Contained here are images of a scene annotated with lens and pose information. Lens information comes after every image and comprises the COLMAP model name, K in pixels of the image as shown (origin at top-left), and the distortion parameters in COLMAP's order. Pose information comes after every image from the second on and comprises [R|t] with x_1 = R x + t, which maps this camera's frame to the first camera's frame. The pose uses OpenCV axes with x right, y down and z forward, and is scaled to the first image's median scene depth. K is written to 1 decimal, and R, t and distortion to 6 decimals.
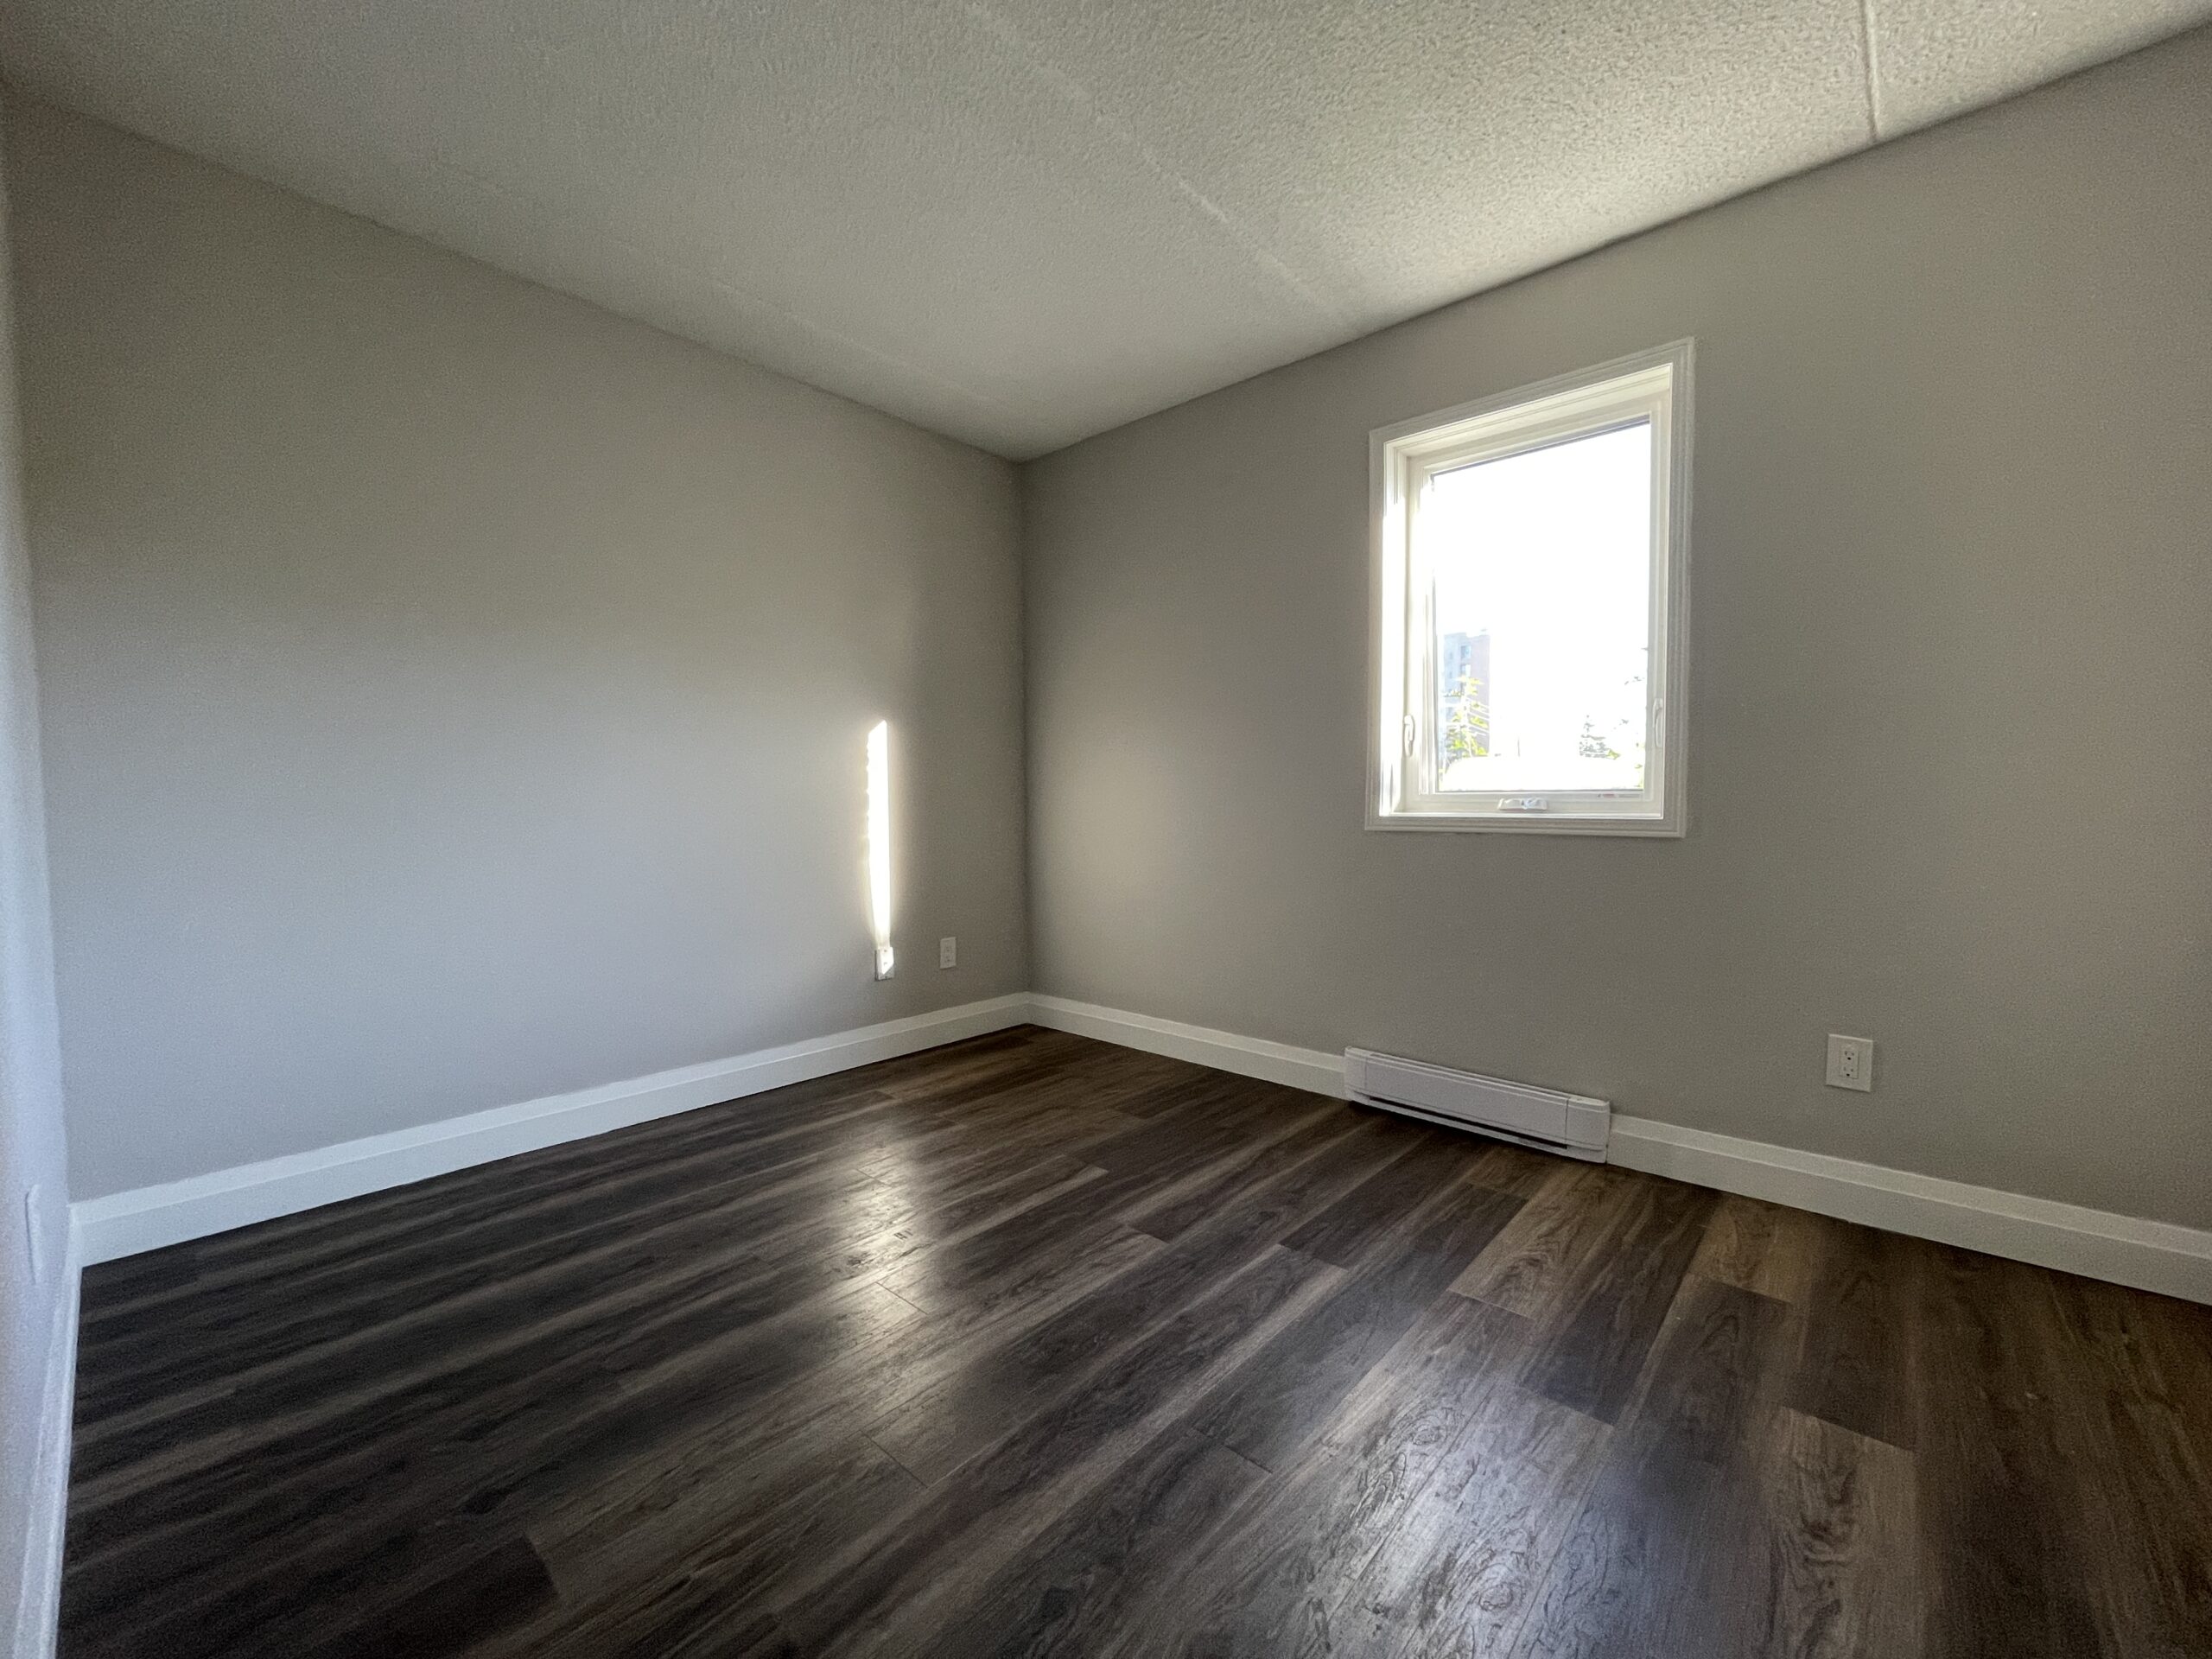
lens RADIAL K [[892.6, 0, 1104.9], [0, 892.6, 833.7], [0, 0, 1]] dist [-0.003777, -0.000227]
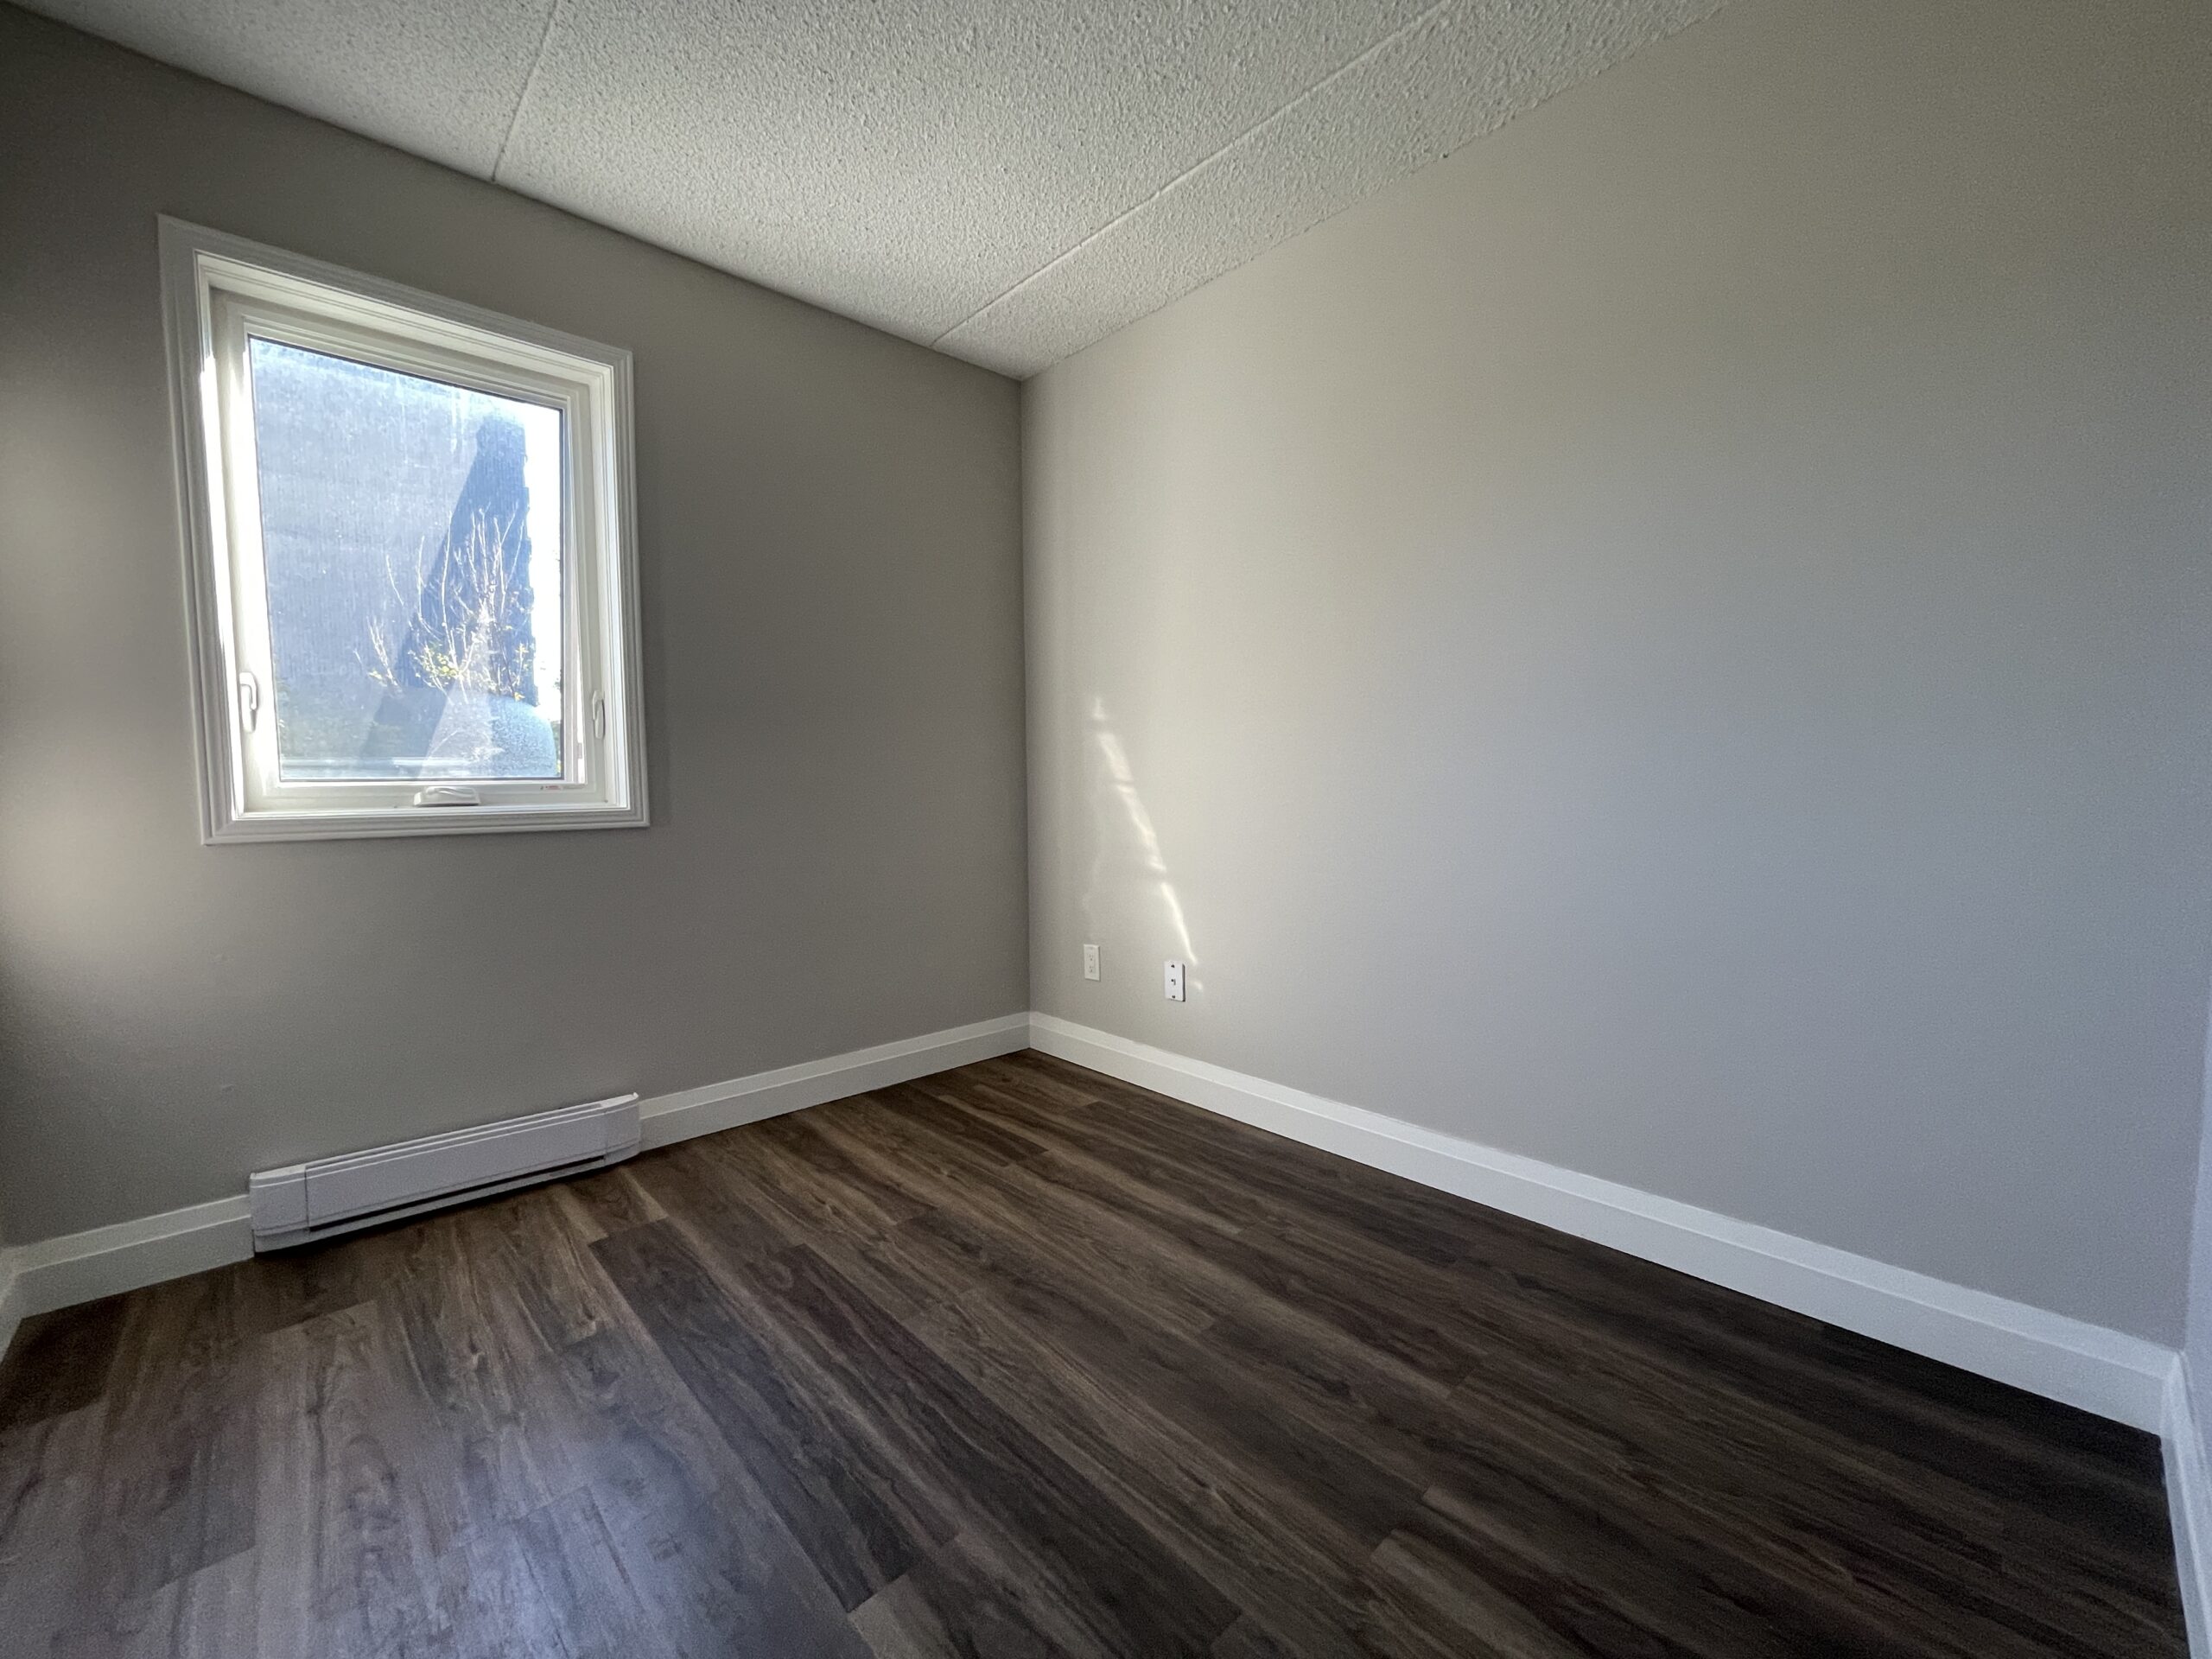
lens RADIAL K [[892.6, 0, 1104.9], [0, 892.6, 833.7], [0, 0, 1]] dist [-0.003777, -0.000227]
pose [[0.082889, -0.048620, 0.995372, -0.362591], [0.056399, 0.997437, 0.044024, -0.002859], [-0.994962, 0.052489, 0.085419, 0.365849]]
